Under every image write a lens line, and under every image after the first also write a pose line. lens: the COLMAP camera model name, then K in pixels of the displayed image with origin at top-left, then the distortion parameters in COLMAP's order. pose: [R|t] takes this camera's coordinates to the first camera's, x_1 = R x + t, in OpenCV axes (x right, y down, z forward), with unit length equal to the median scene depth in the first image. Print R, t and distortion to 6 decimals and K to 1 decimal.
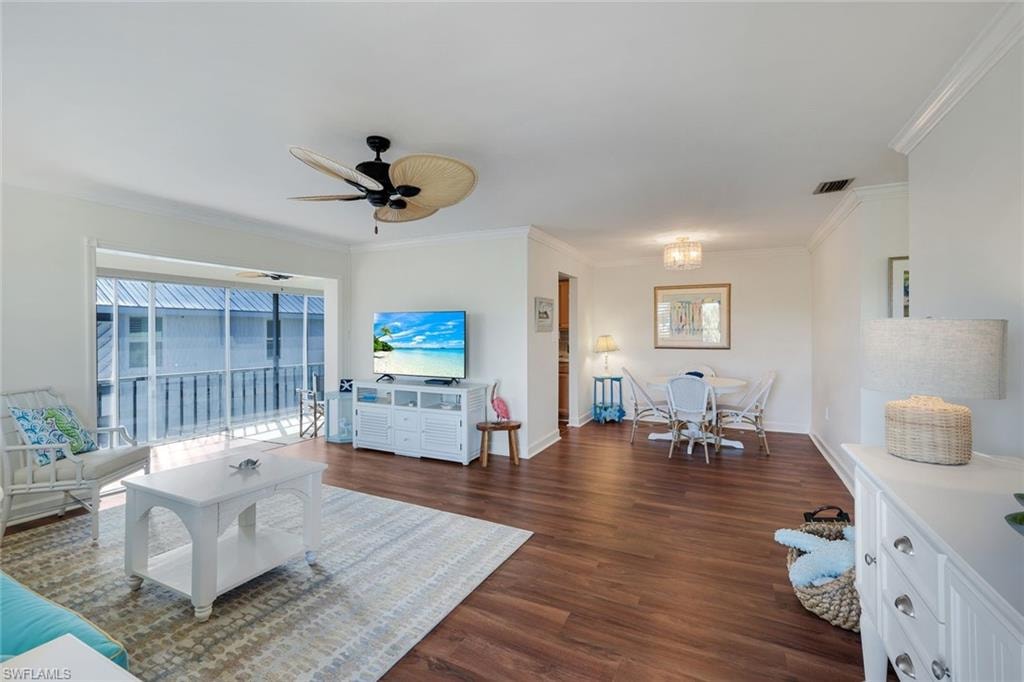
lens RADIAL K [[450.8, 0, 511.7], [0, 450.8, 334.7], [0, 0, 1]] dist [0.004312, 0.000163]
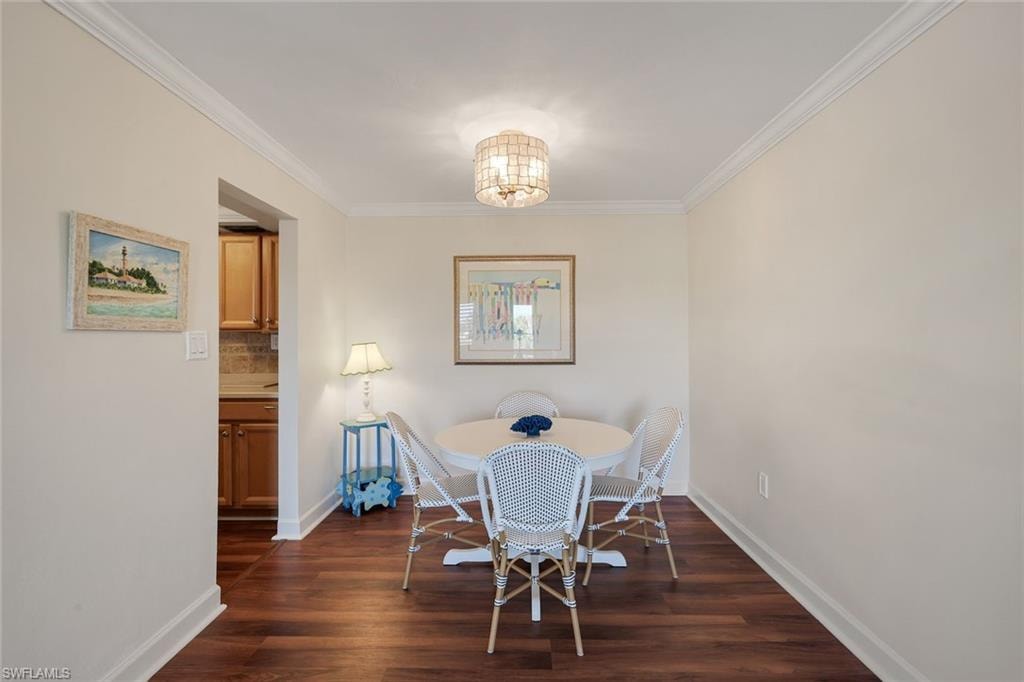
lens RADIAL K [[450.8, 0, 511.7], [0, 450.8, 334.7], [0, 0, 1]] dist [0.004312, 0.000163]
pose [[0.906352, 0.002037, 0.422518, 0.203492], [0.004679, 0.999879, -0.014860, 0.001976], [-0.422497, 0.015445, 0.906233, 0.653040]]
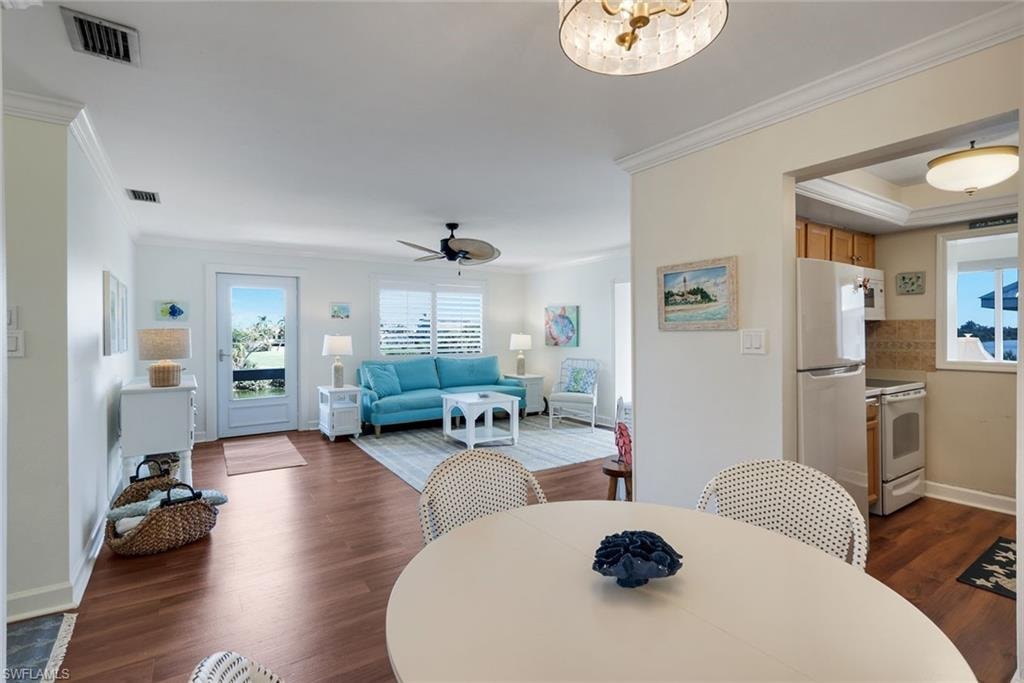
lens RADIAL K [[485.5, 0, 510.8], [0, 485.5, 334.3], [0, 0, 1]] dist [0.000685, -0.000016]
pose [[-0.498457, 0.006549, -0.866890, 0.704364], [-0.001337, 0.999964, 0.008324, -0.007755], [0.866914, 0.005308, -0.498430, 1.215193]]
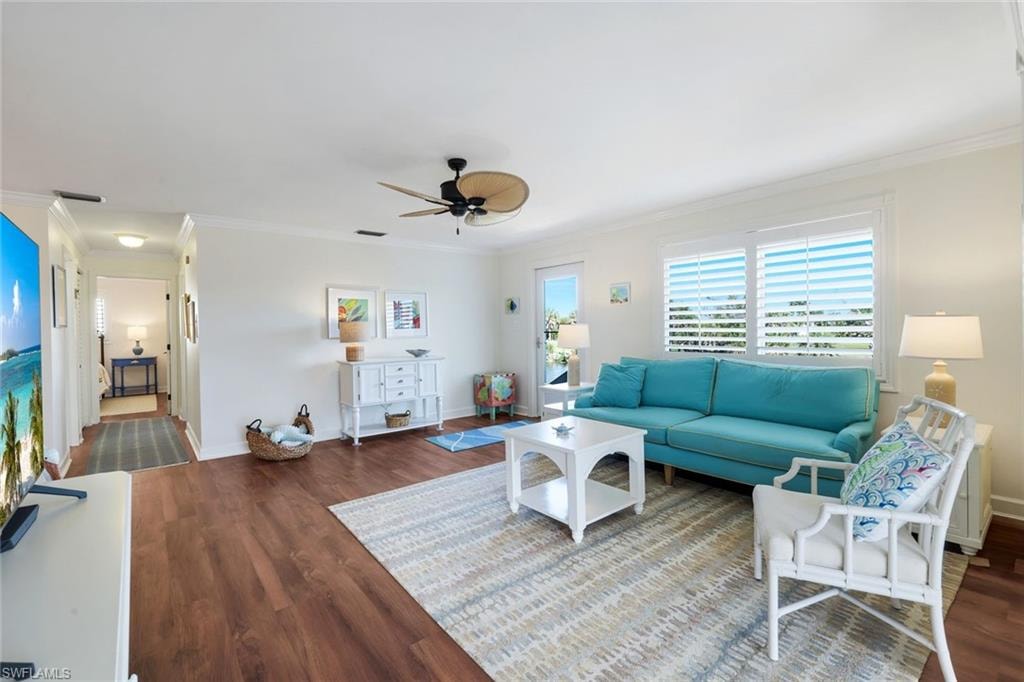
lens RADIAL K [[450.8, 0, 511.7], [0, 450.8, 334.7], [0, 0, 1]] dist [0.004312, 0.000163]
pose [[-0.908520, 0.010785, 0.417703, -0.524380], [0.020830, 0.999593, 0.019497, 0.007915], [-0.417323, 0.026414, -0.908374, 1.157134]]
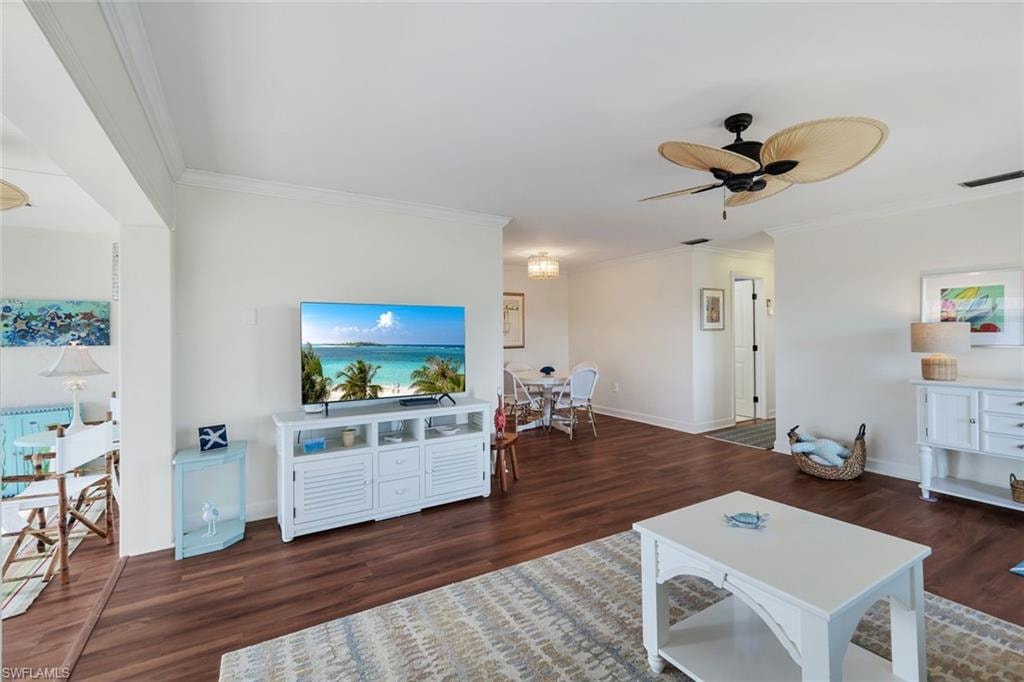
lens RADIAL K [[448.9, 0, 511.6], [0, 448.9, 333.5], [0, 0, 1]] dist [-0.000306, -0.000335]
pose [[0.536131, -0.003848, 0.844126, -0.739348], [0.016331, 0.999850, -0.005815, 0.000775], [-0.843977, 0.016903, 0.536113, 0.511506]]
